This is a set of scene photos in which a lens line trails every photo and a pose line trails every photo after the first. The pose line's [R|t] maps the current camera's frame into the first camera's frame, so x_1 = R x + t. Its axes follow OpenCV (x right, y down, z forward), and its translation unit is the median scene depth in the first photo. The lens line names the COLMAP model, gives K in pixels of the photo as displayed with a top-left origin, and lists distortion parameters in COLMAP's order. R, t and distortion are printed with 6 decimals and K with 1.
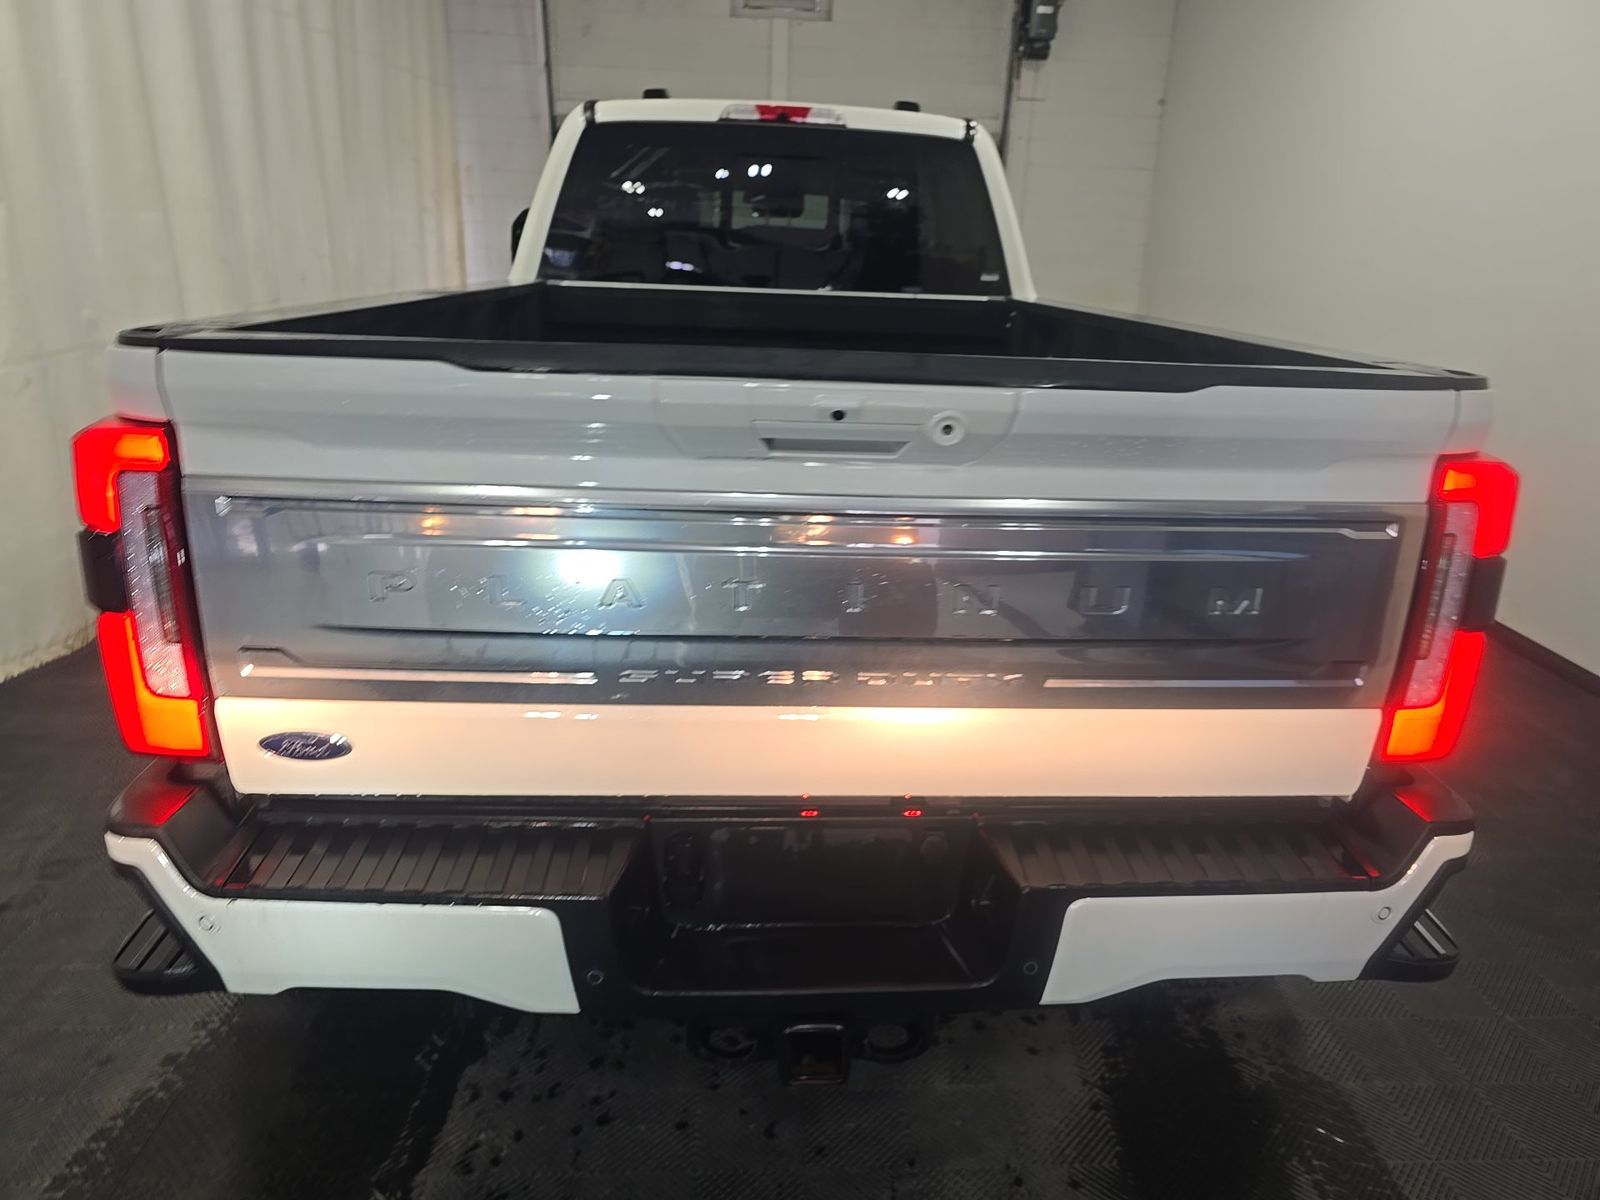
lens RADIAL K [[1075.8, 0, 800.0], [0, 1075.8, 600.0], [0, 0, 1]] dist [0.005288, -0.001257]
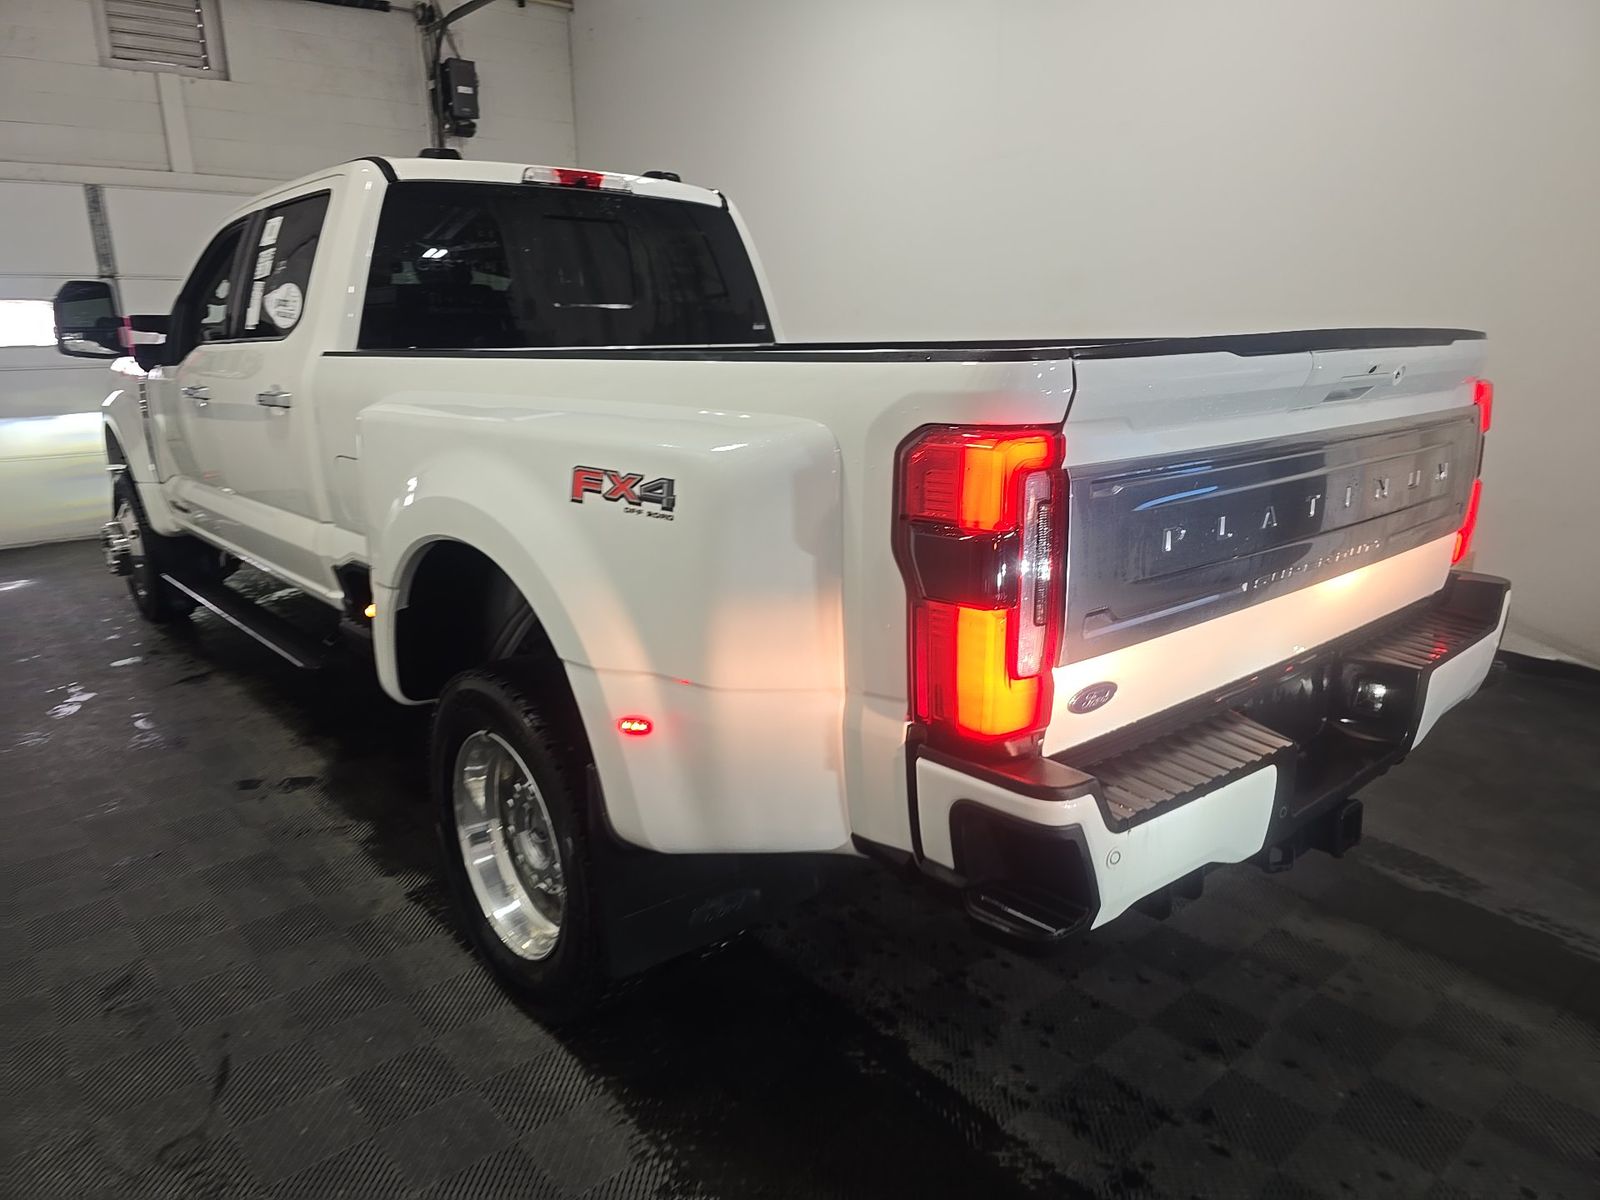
lens RADIAL K [[1079.5, 0, 804.5], [0, 1079.5, 611.9], [0, 0, 1]] dist [0.002813, -0.001213]
pose [[0.787451, -0.197228, 0.583971, -0.528216], [0.229433, 0.973133, 0.019285, -0.018809], [-0.572085, 0.118797, 0.811546, 0.087183]]
